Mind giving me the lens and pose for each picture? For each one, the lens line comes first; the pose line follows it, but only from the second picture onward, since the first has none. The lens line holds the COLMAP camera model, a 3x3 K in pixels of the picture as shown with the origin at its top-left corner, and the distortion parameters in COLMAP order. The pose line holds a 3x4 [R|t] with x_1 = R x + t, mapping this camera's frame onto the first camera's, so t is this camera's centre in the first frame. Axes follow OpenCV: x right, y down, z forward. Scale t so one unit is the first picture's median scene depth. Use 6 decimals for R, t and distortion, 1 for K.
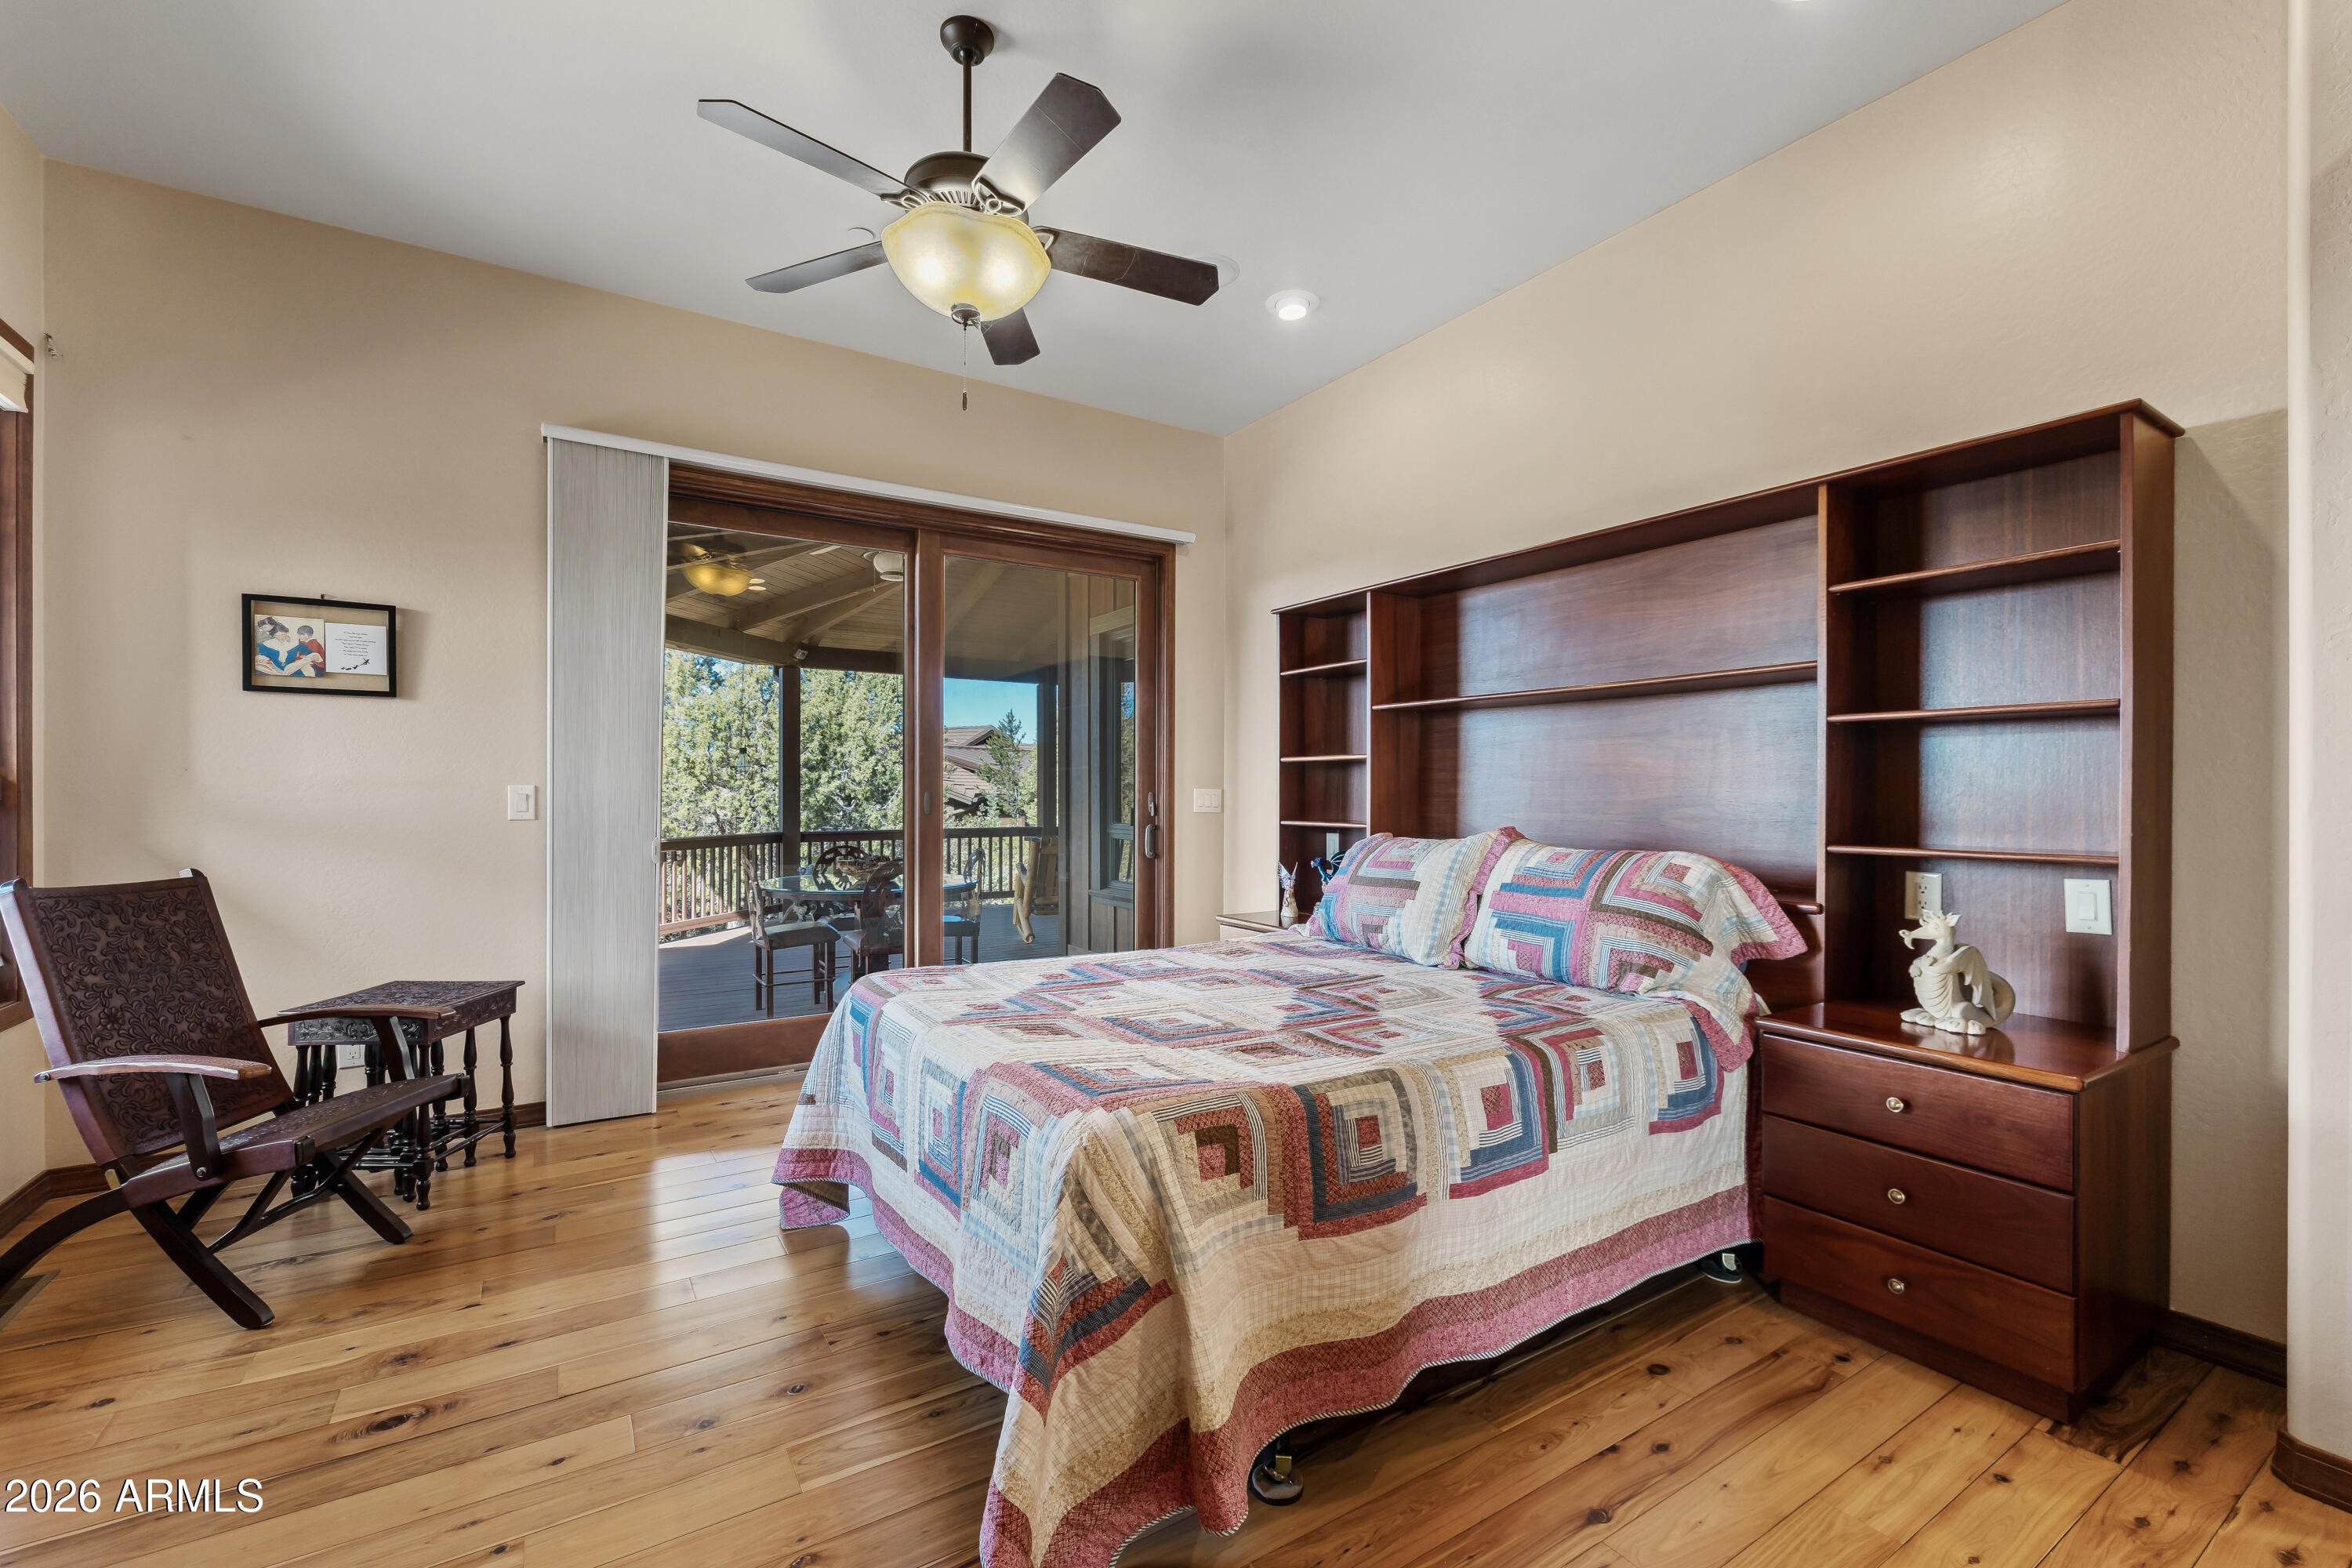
lens RADIAL K [[995.0, 0, 1170.9], [0, 995.0, 786.3], [0, 0, 1]] dist [-0.002676, -0.000129]
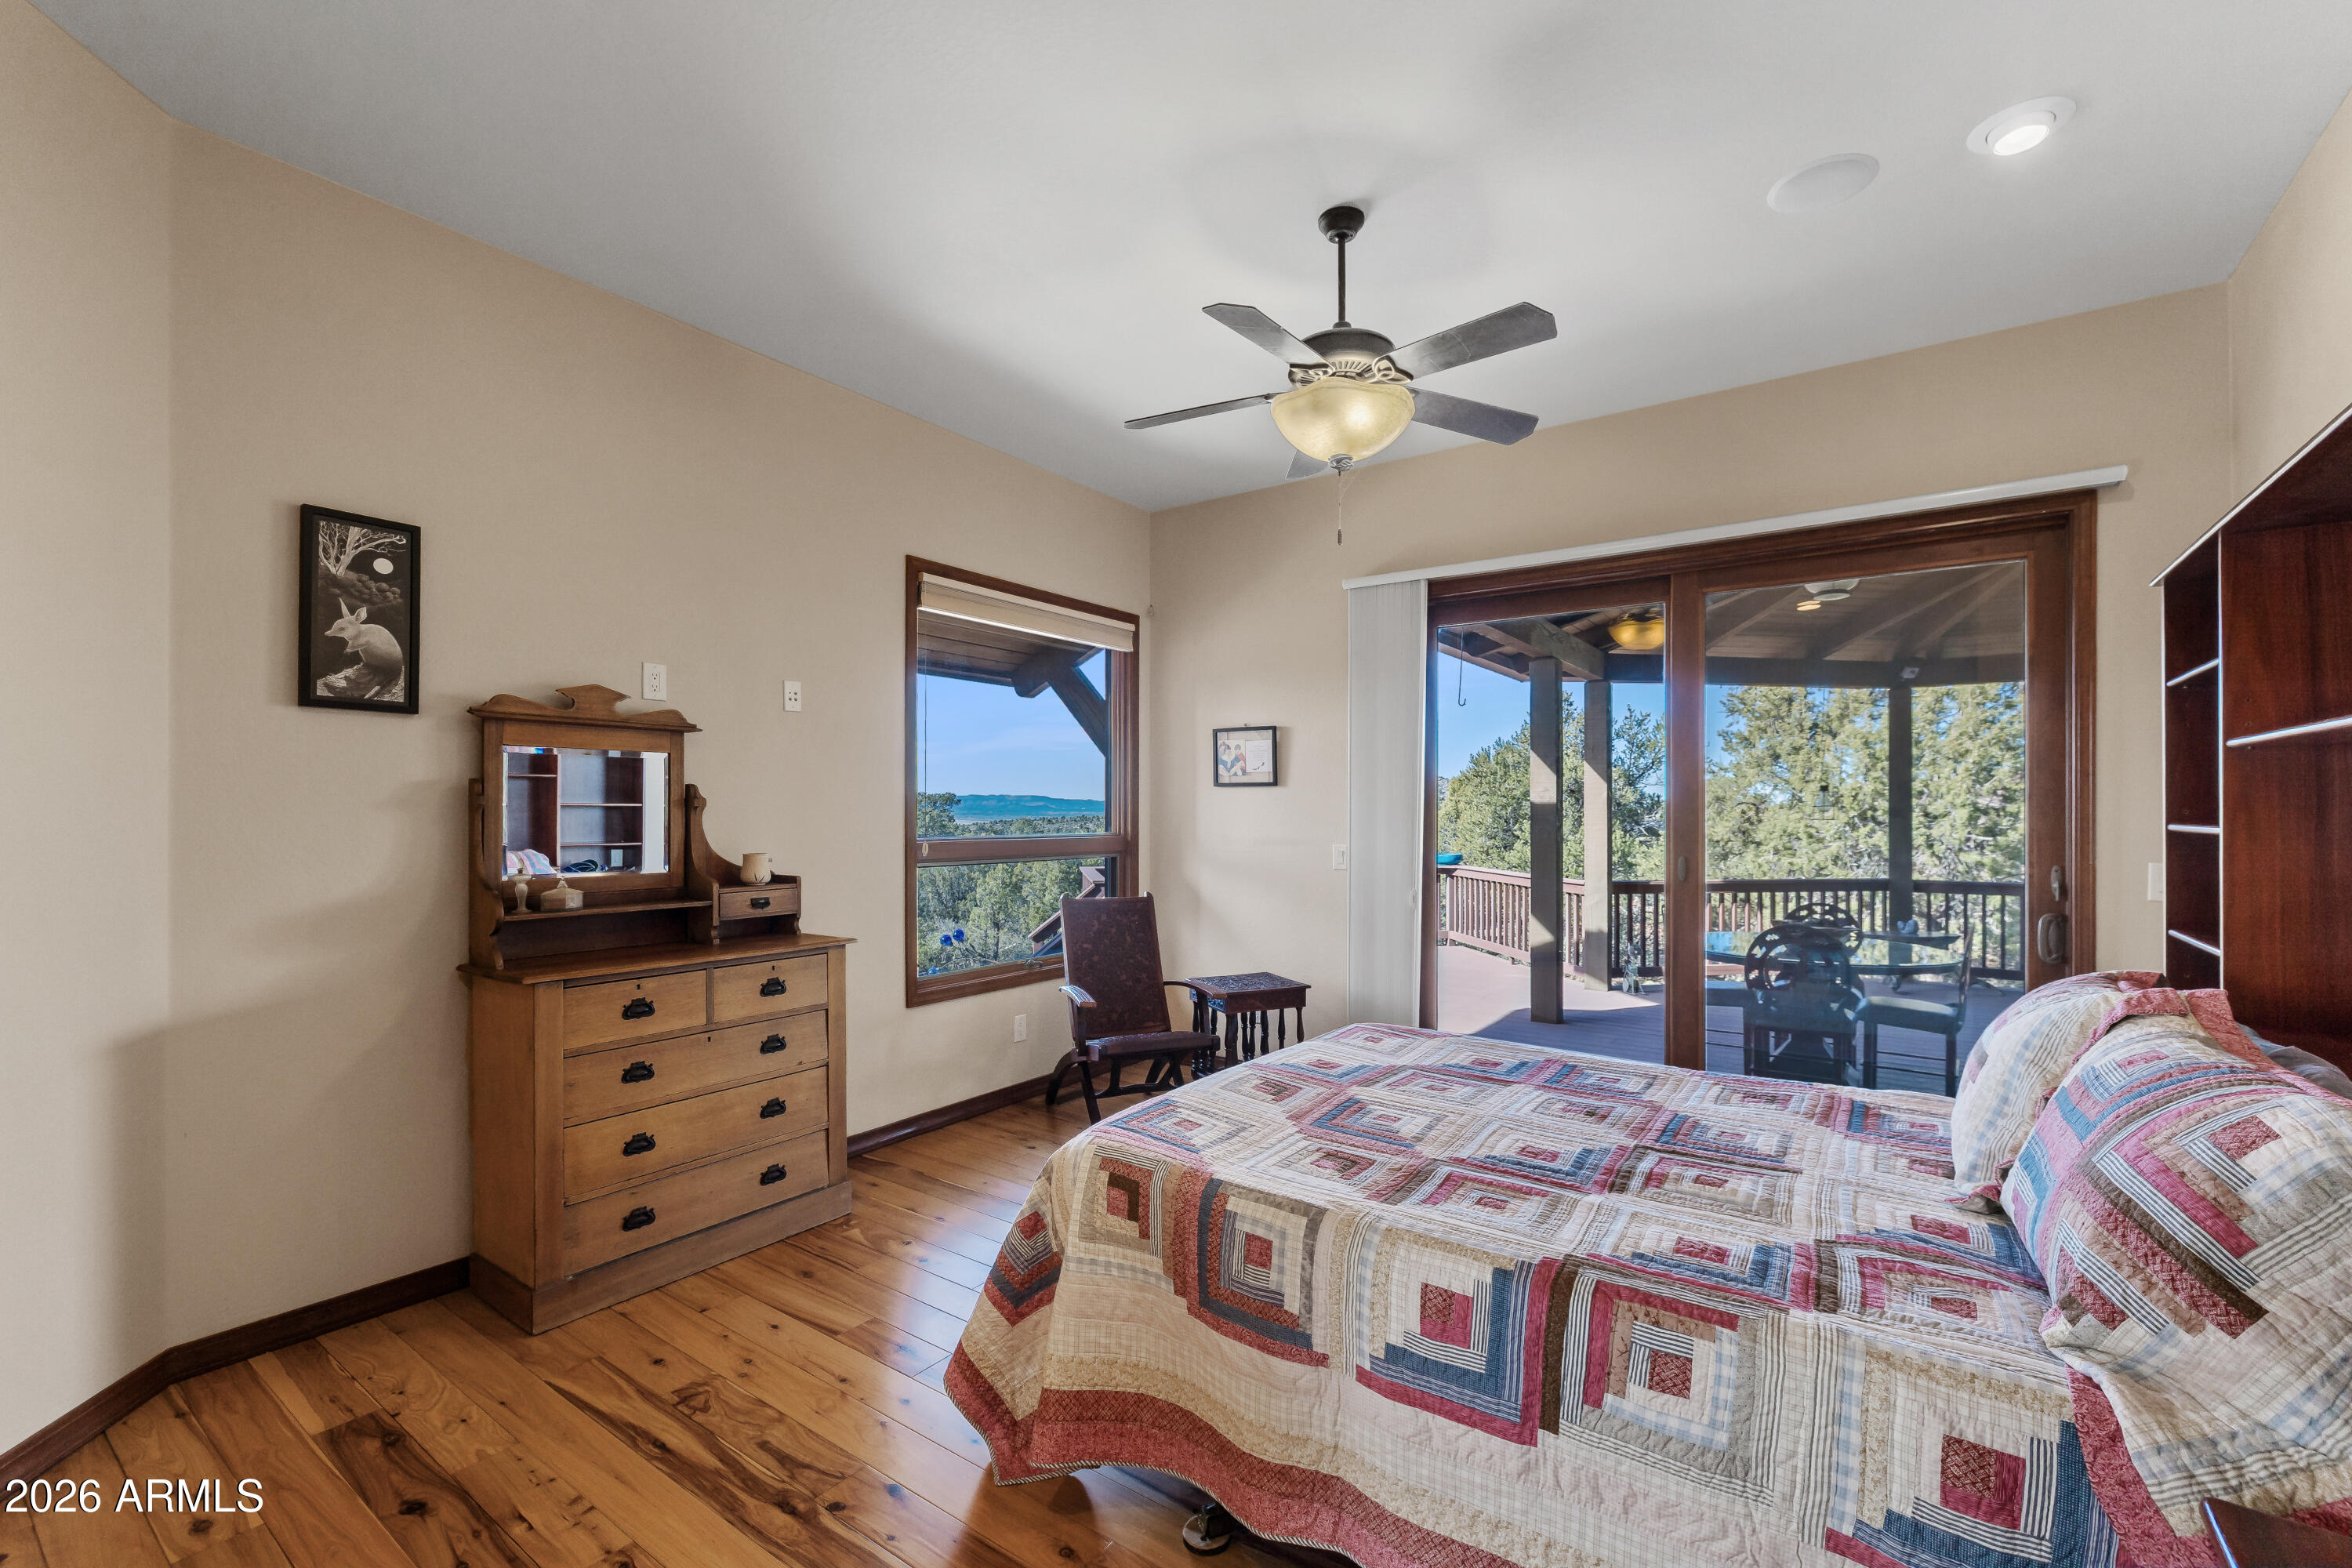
lens RADIAL K [[995.0, 0, 1168.3], [0, 995.0, 803.4], [0, 0, 1]] dist [-0.002676, -0.000129]
pose [[0.371628, -0.009589, -0.928332, 0.906203], [0.004897, 0.999953, -0.008368, -0.080286], [0.928369, -0.001436, 0.371657, 0.447150]]
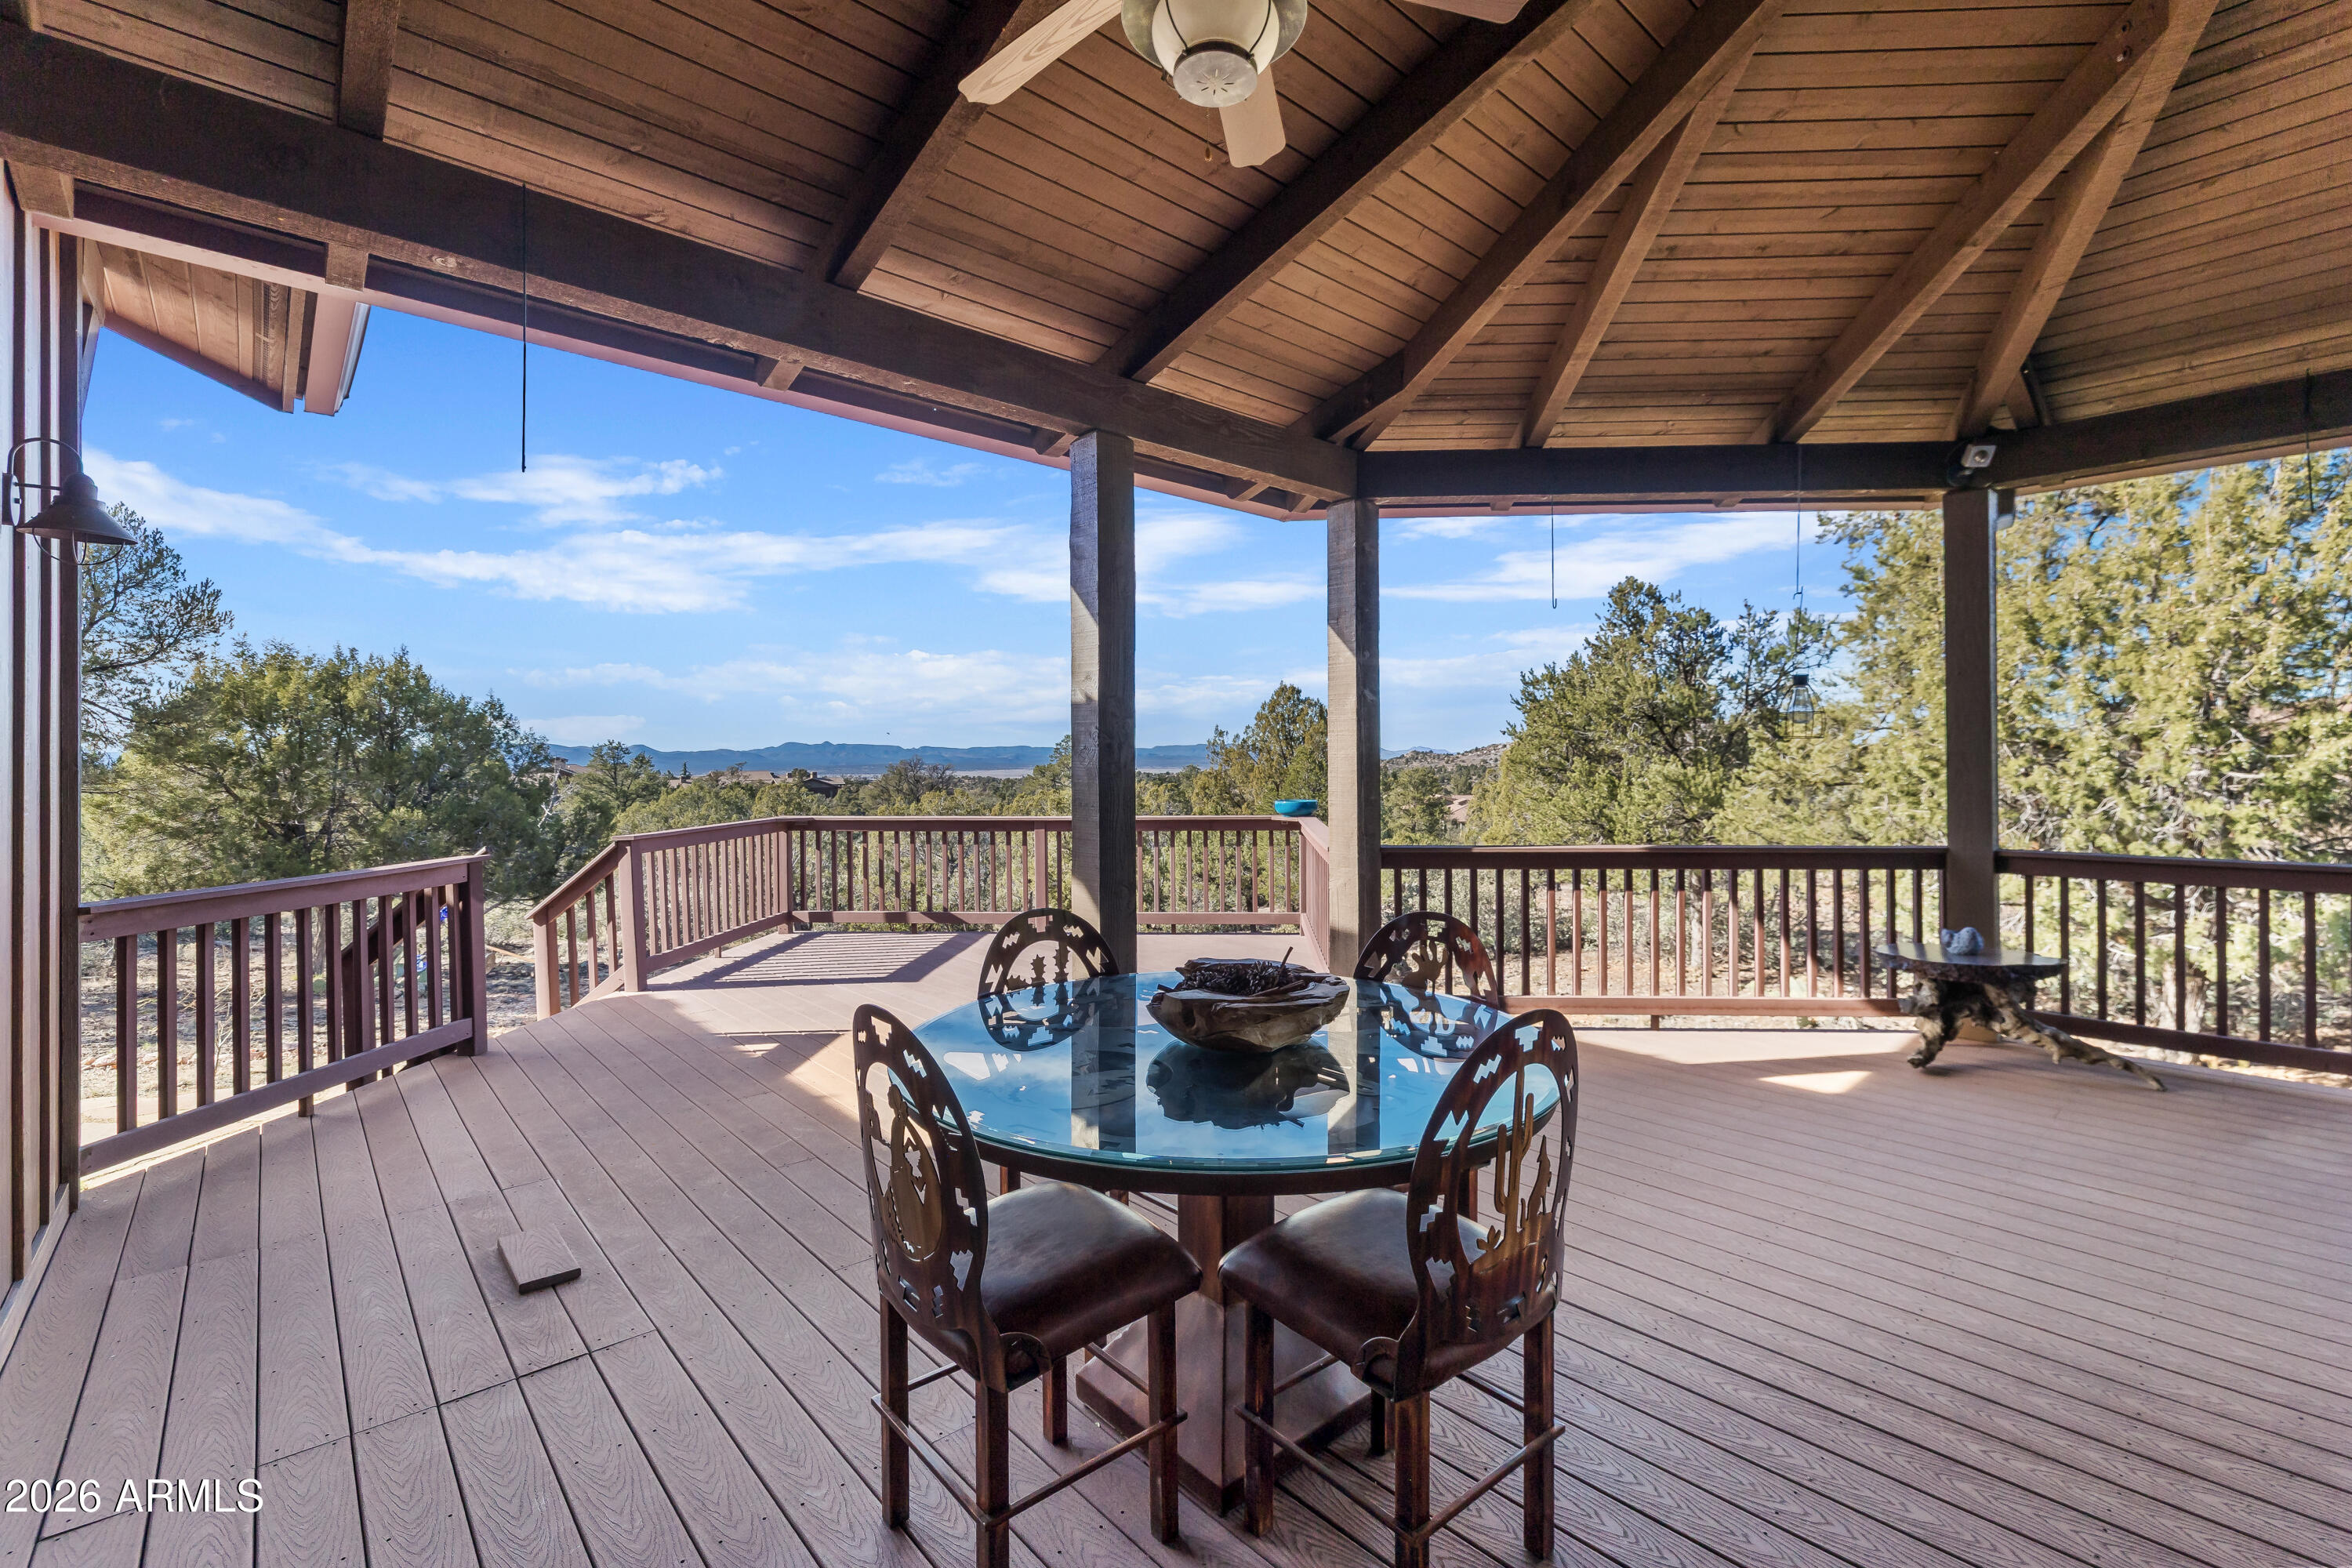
lens RADIAL K [[995.0, 0, 1191.7], [0, 995.0, 770.3], [0, 0, 1]] dist [-0.002676, -0.000129]
pose [[0.171337, 0.010592, -0.985156, 0.060426], [0.008553, 0.999889, 0.012238, 0.006130], [0.985175, -0.010523, 0.171227, 2.821304]]
